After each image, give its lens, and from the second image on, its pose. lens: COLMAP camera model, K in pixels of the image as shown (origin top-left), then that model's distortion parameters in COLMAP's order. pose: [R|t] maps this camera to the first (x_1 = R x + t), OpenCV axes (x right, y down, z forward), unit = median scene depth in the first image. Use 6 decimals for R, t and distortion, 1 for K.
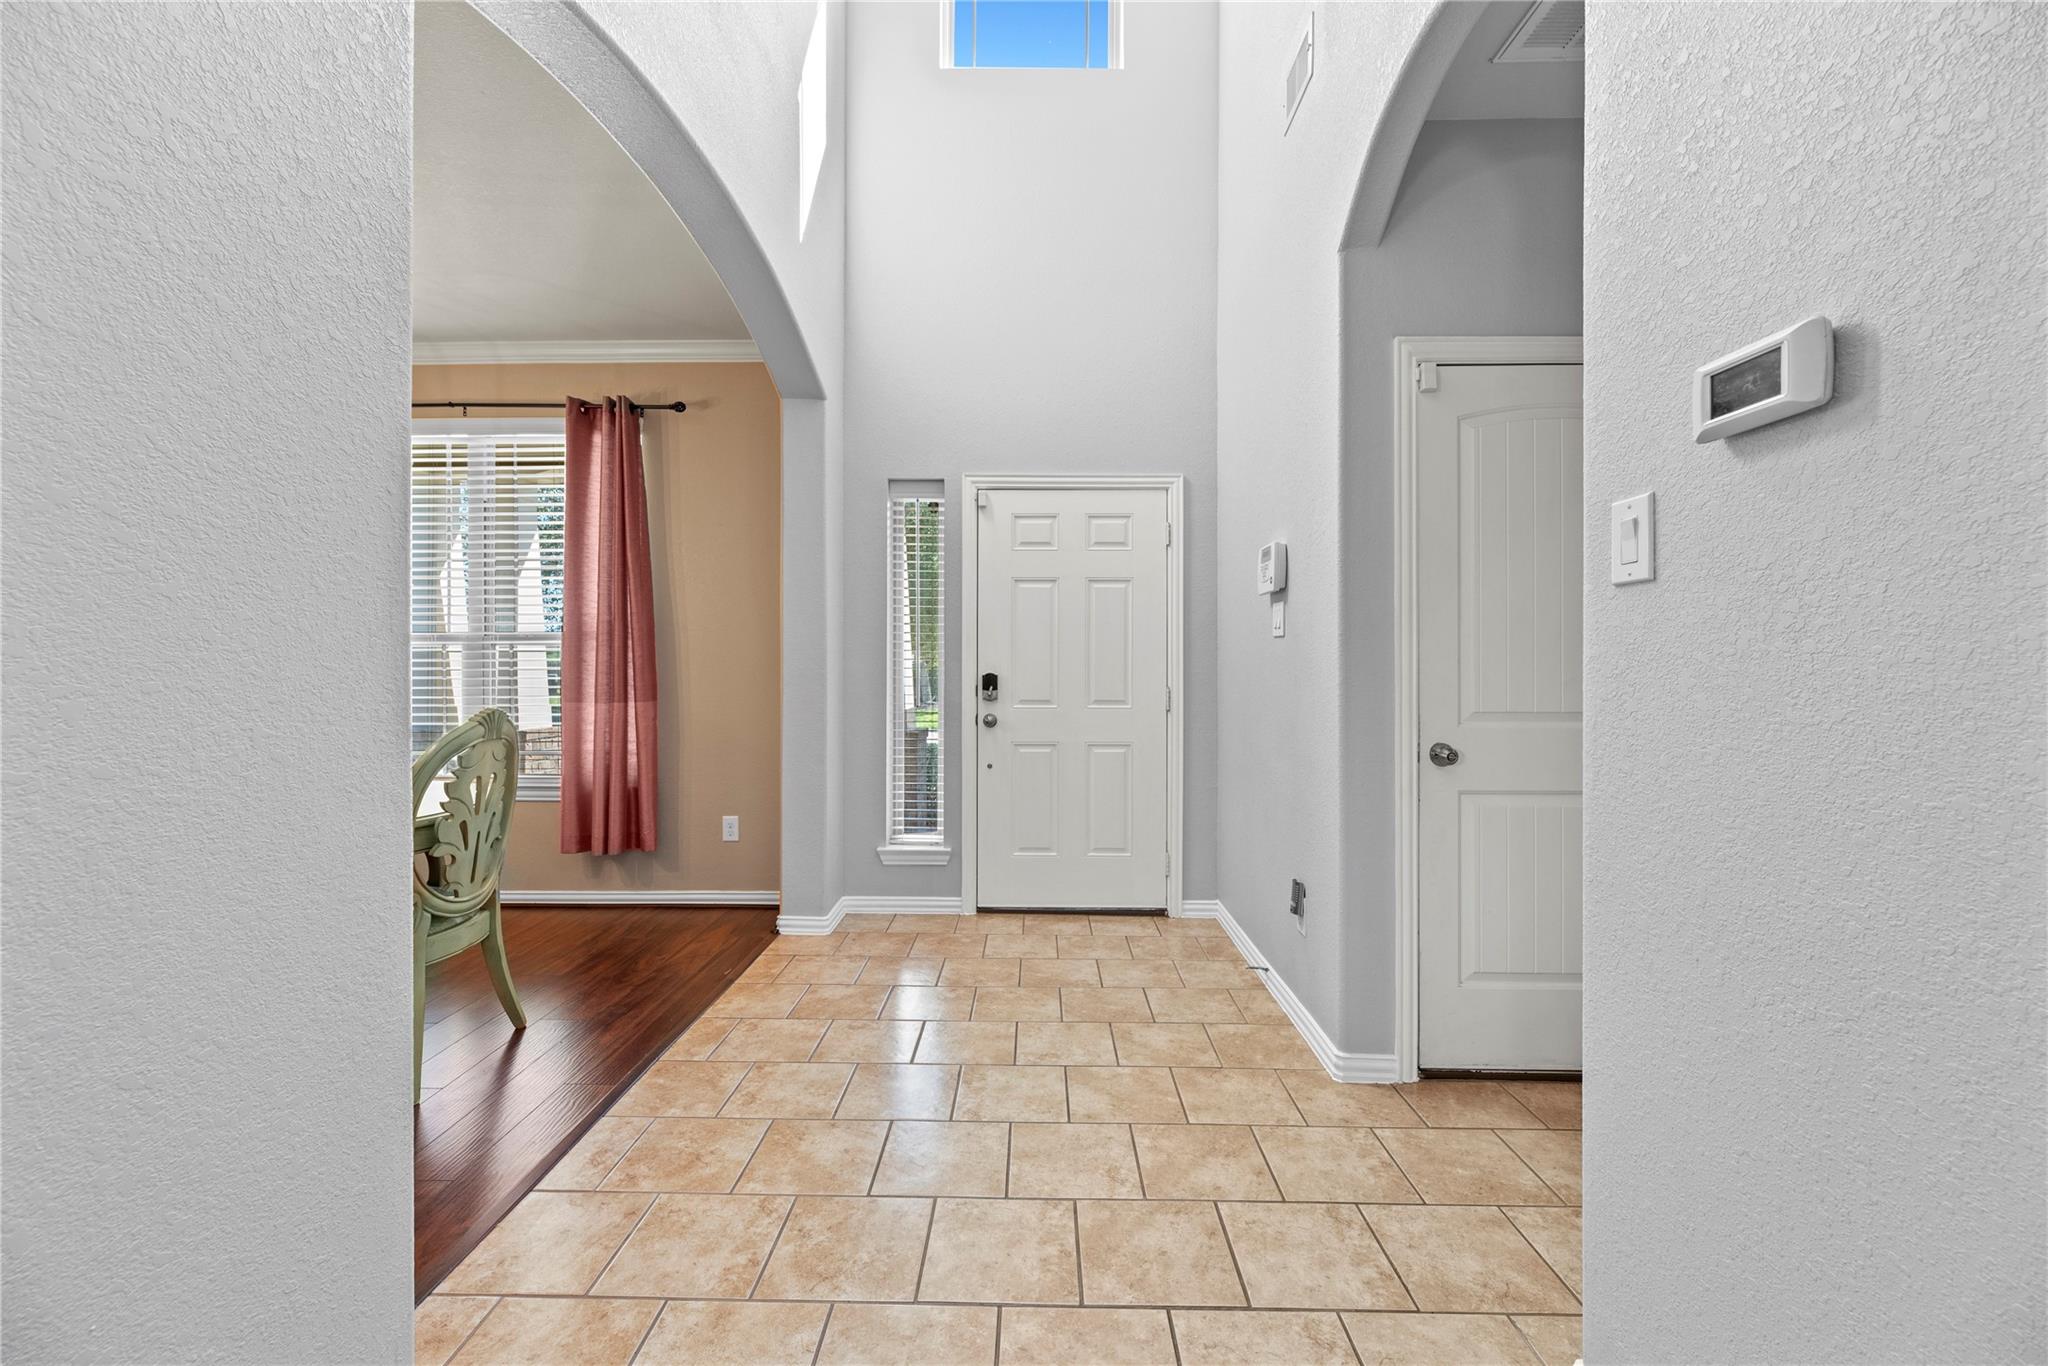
lens RADIAL K [[826.0, 0, 1018.3], [0, 826.0, 677.6], [0, 0, 1]] dist [0.000538, -0.000268]
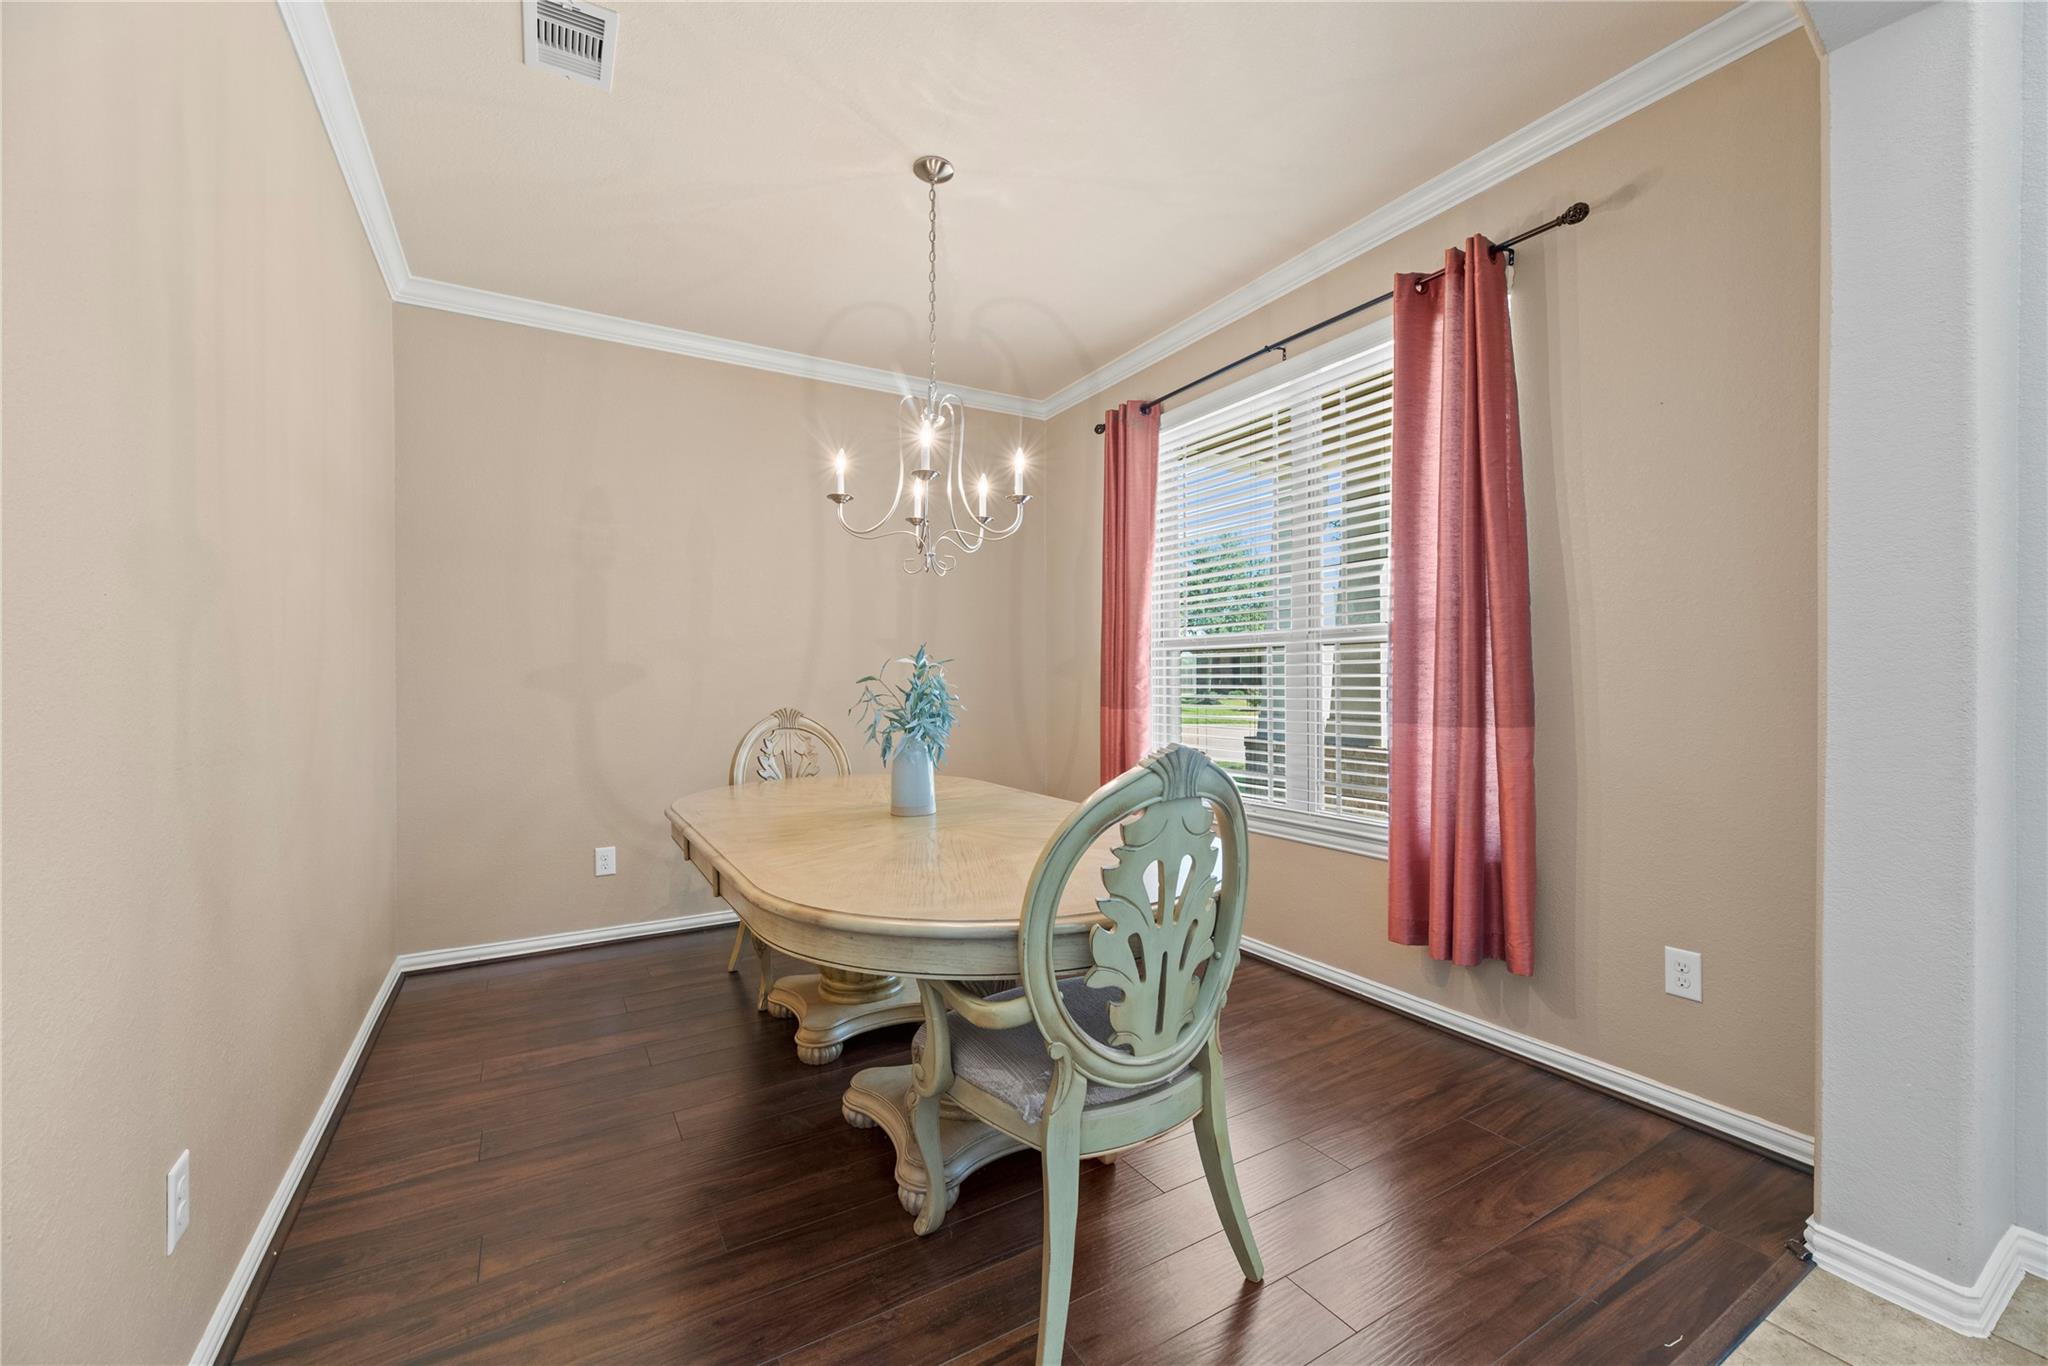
lens RADIAL K [[826.0, 0, 1020.3], [0, 826.0, 680.9], [0, 0, 1]] dist [0.000538, -0.000268]
pose [[0.531743, 0.001708, -0.846904, -0.130056], [-0.003596, 0.999994, -0.000241, -0.003720], [0.846898, 0.003174, 0.531746, 0.371140]]
